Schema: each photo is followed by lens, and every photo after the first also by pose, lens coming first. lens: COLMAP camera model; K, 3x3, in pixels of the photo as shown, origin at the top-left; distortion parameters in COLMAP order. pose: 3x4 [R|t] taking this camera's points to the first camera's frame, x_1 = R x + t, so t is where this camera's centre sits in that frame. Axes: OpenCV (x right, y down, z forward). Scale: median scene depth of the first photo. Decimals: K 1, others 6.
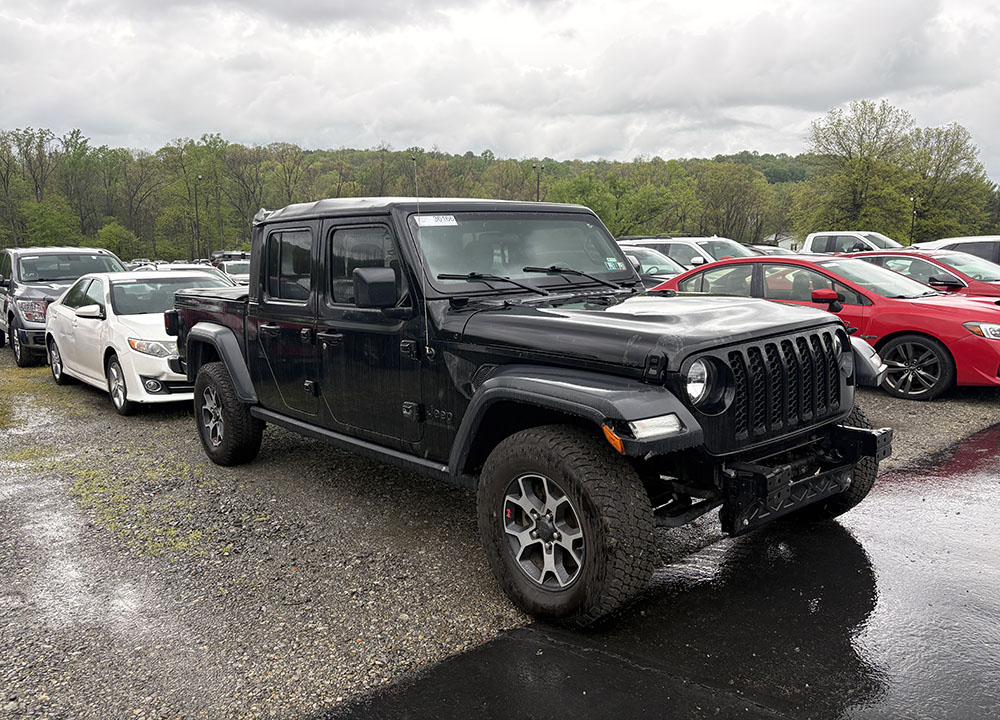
lens RADIAL K [[769.4, 0, 500.8], [0, 769.4, 359.1], [0, 0, 1]] dist [0.035655, -0.018393]
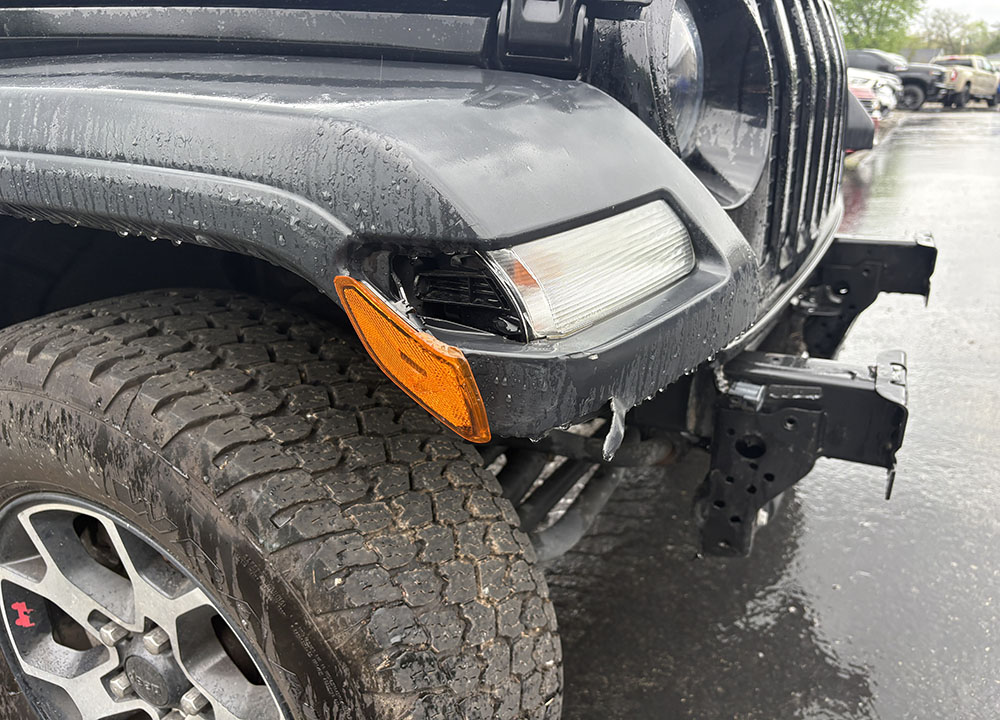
lens RADIAL K [[769.4, 0, 501.3], [0, 769.4, 355.7], [0, 0, 1]] dist [0.035655, -0.018393]
pose [[0.925088, -0.129582, 0.356960, 0.090203], [0.058924, 0.977576, 0.202170, 0.060755], [-0.375153, -0.165992, 0.911980, 0.727652]]
